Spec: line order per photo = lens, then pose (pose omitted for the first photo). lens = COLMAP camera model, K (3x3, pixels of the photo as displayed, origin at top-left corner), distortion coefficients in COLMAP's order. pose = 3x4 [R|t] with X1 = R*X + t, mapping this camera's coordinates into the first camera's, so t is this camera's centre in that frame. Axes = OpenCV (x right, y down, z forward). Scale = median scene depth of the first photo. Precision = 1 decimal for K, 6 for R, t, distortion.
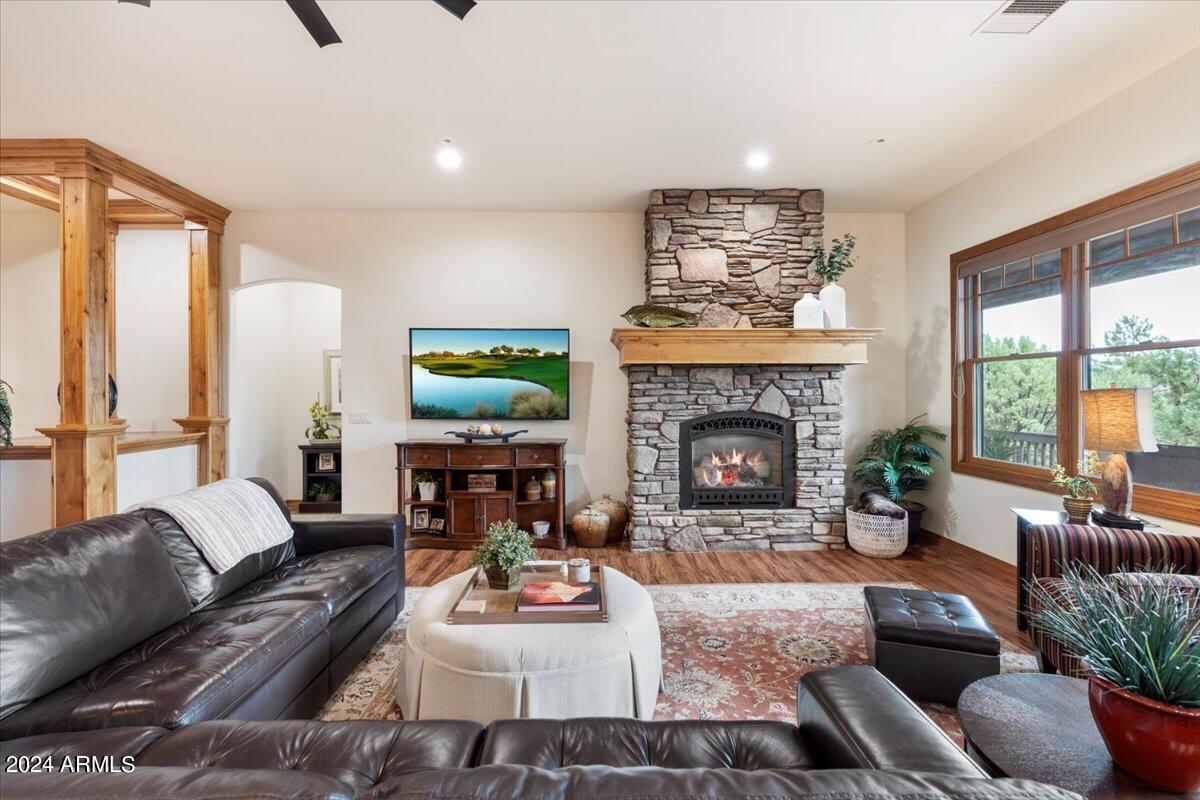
lens RADIAL K [[546.0, 0, 601.4], [0, 546.0, 395.2], [0, 0, 1]] dist [-0.003351, 0.001583]
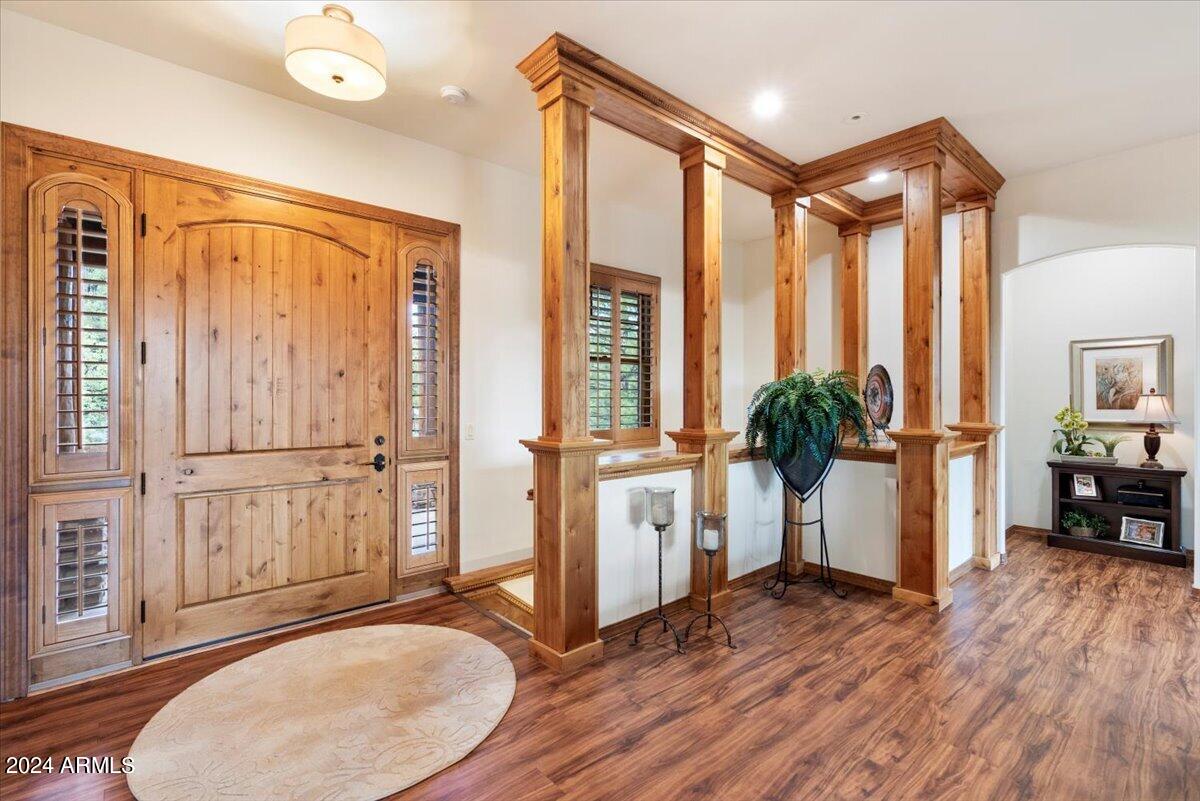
lens RADIAL K [[546.0, 0, 604.0], [0, 546.0, 399.3], [0, 0, 1]] dist [-0.003351, 0.001583]
pose [[0.643204, 0.003101, -0.765689, -0.449268], [-0.004536, 0.999990, 0.000240, 0.003690], [0.765682, 0.003319, 0.643211, -0.013523]]
